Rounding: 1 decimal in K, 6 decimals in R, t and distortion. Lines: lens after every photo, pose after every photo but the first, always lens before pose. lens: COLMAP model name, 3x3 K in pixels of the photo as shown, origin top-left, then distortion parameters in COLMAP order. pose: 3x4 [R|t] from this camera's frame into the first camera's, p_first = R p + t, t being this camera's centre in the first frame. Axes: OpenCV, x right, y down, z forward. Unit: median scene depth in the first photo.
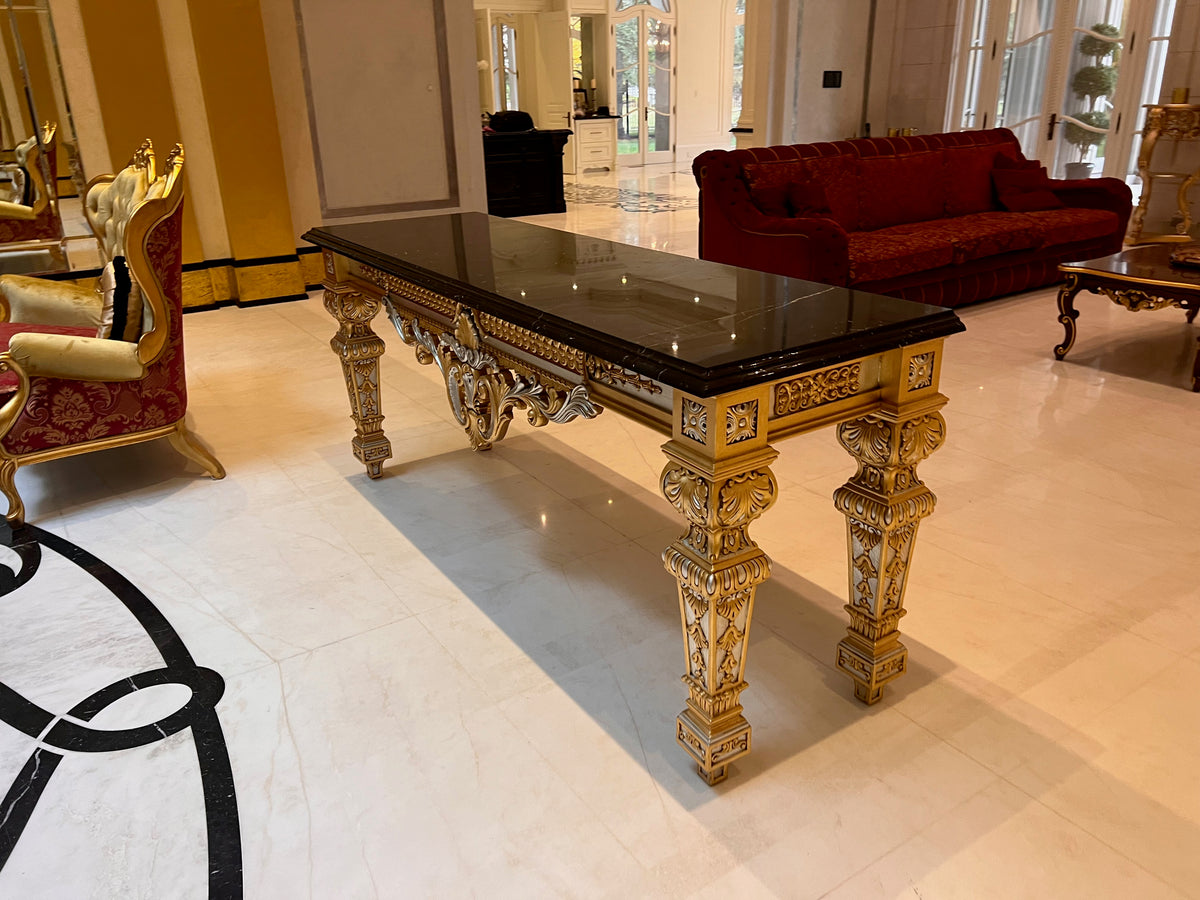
lens RADIAL K [[901.8, 0, 605.5], [0, 901.8, 438.3], [0, 0, 1]] dist [0.048323, -0.046453]
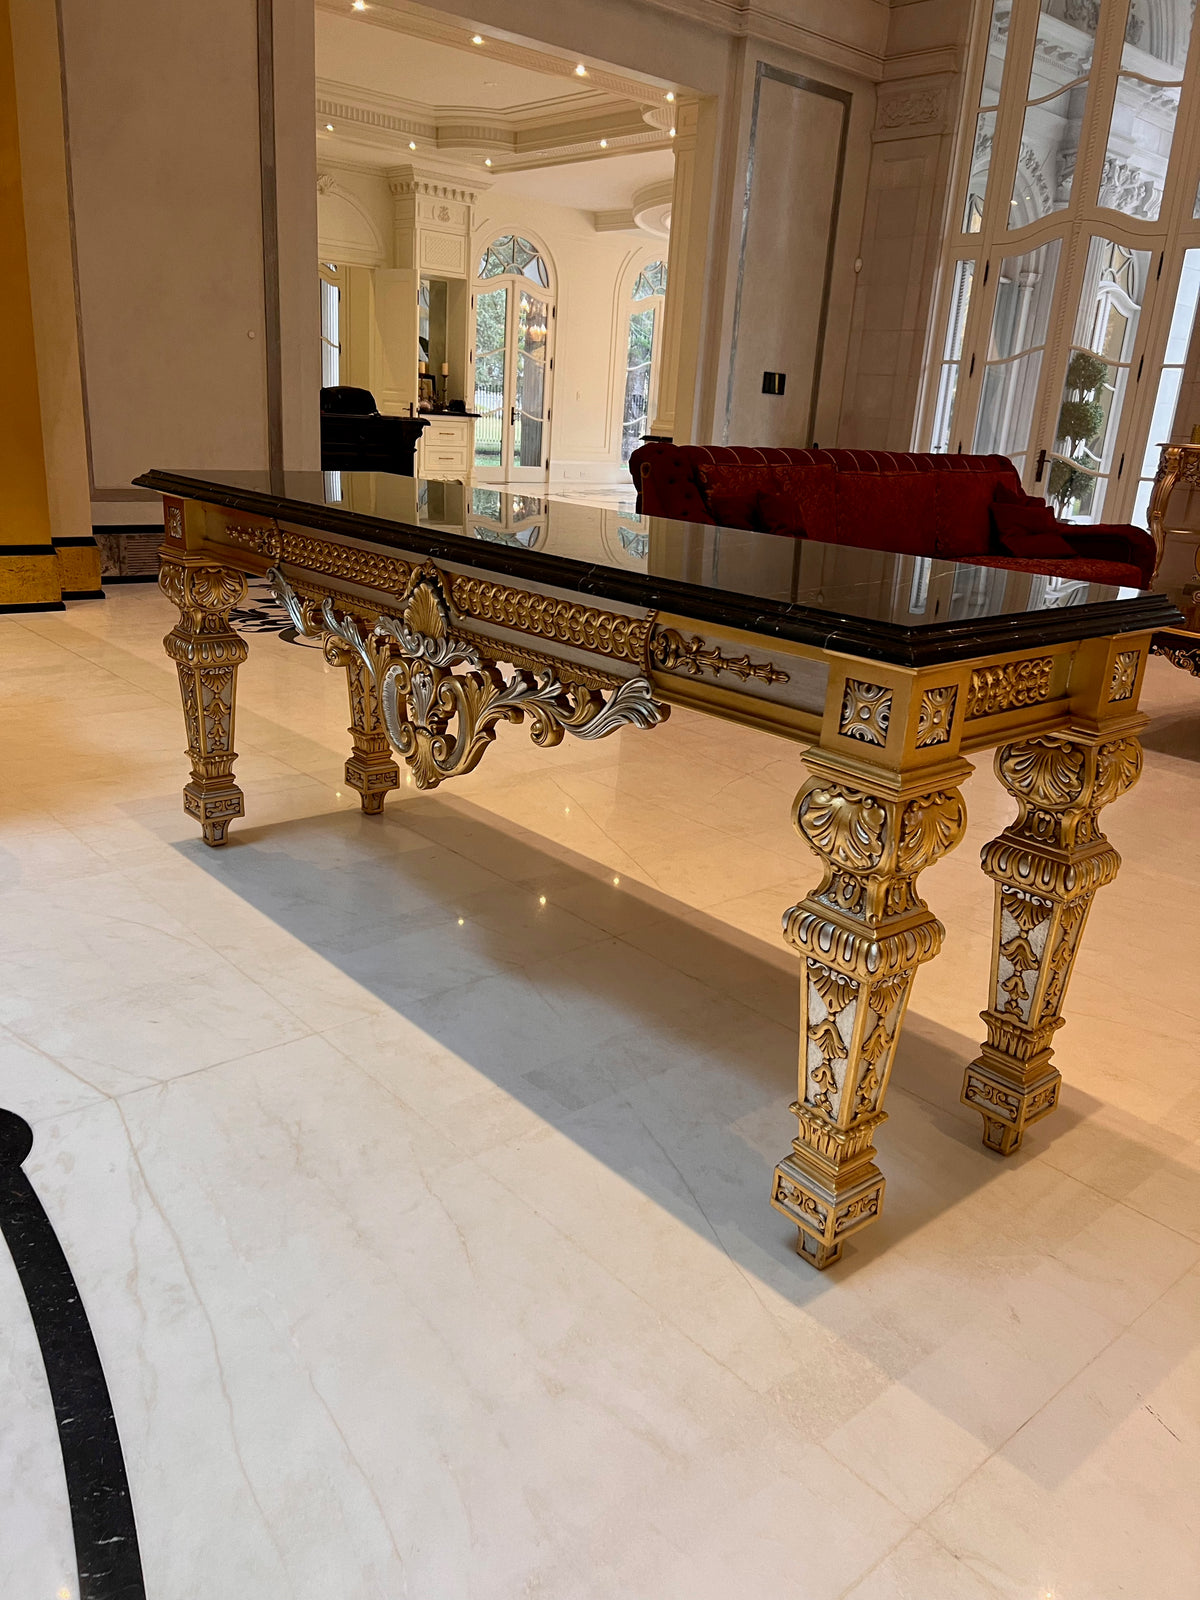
lens RADIAL K [[1197.7, 0, 599.9], [0, 1197.7, 795.3], [0, 0, 1]] dist [0.051447, -0.052271]
pose [[0.987975, 0.039977, 0.149358, -0.151030], [-0.032428, 0.998087, -0.052640, 0.062998], [-0.151177, 0.047164, 0.987381, 0.089663]]
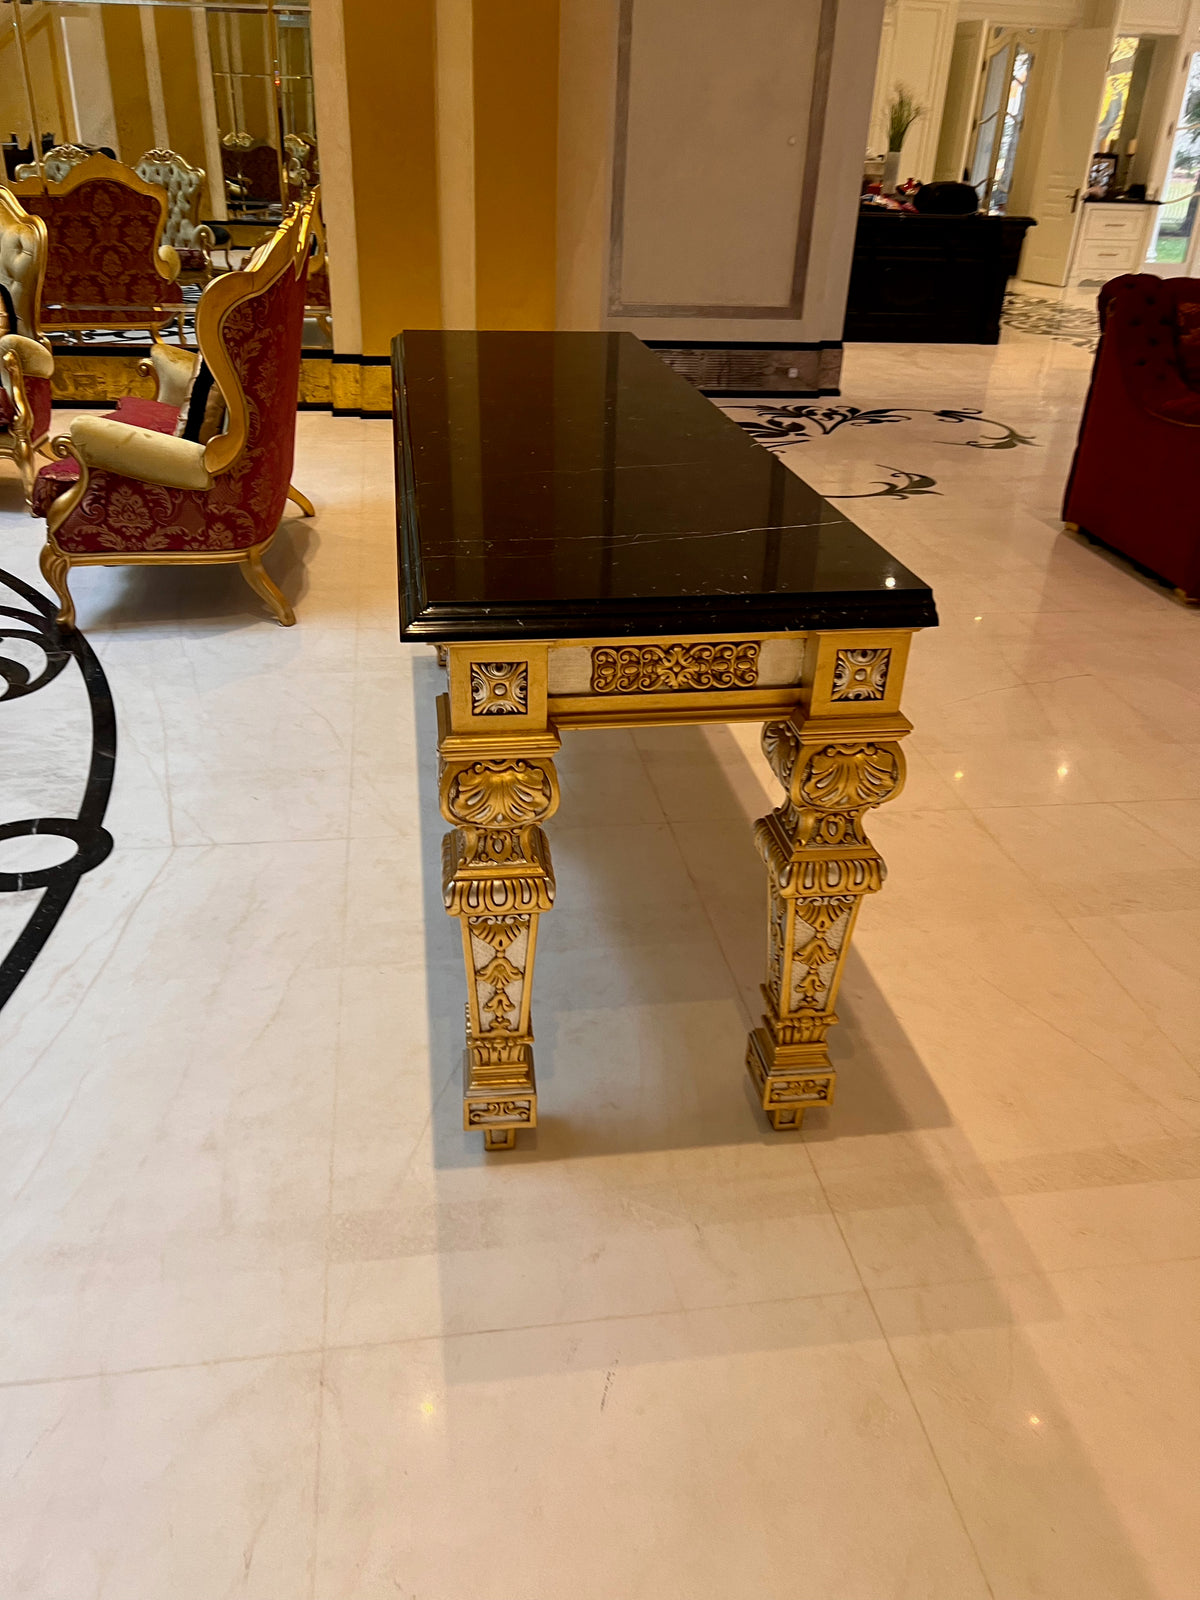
lens RADIAL K [[1202.4, 0, 589.5], [0, 1202.4, 782.5], [0, 0, 1]] dist [0.048323, -0.046453]
pose [[0.903559, 0.247883, -0.349478, 0.364221], [-0.203176, 0.966001, 0.159878, -0.072539], [0.377228, -0.073454, 0.923203, 0.093178]]
